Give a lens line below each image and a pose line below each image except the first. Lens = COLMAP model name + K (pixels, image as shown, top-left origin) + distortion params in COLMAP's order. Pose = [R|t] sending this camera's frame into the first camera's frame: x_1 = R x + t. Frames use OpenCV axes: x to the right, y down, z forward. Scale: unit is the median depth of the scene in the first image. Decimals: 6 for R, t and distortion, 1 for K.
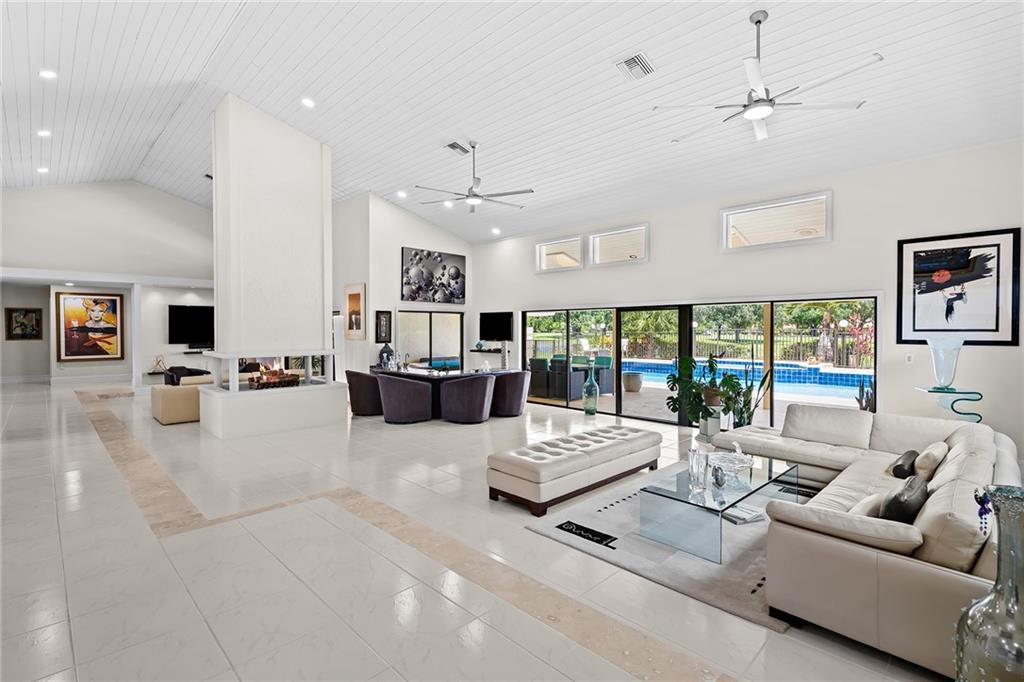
lens RADIAL K [[476.1, 0, 512.0], [0, 476.1, 341.0], [0, 0, 1]] dist [0.003522, -0.000910]
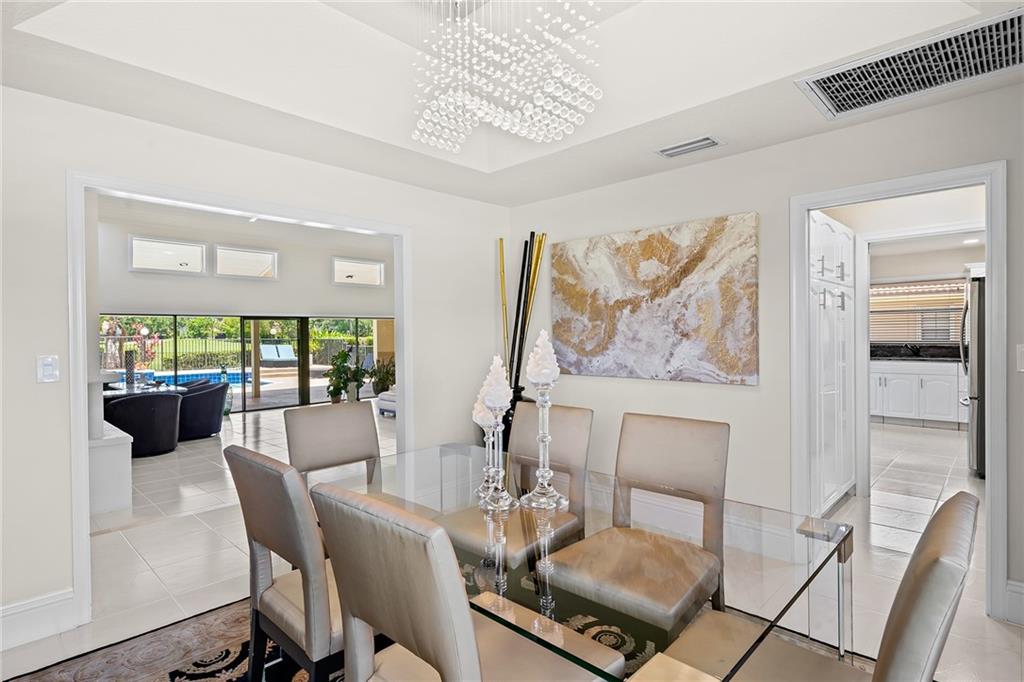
lens RADIAL K [[536.7, 0, 512.0], [0, 536.7, 341.0], [0, 0, 1]] dist [0.004443, -0.001085]
pose [[-0.018864, -0.012734, 0.999741, -1.171326], [0.033706, 0.999342, 0.013365, -0.006957], [-0.999254, 0.033949, -0.018422, 0.424943]]
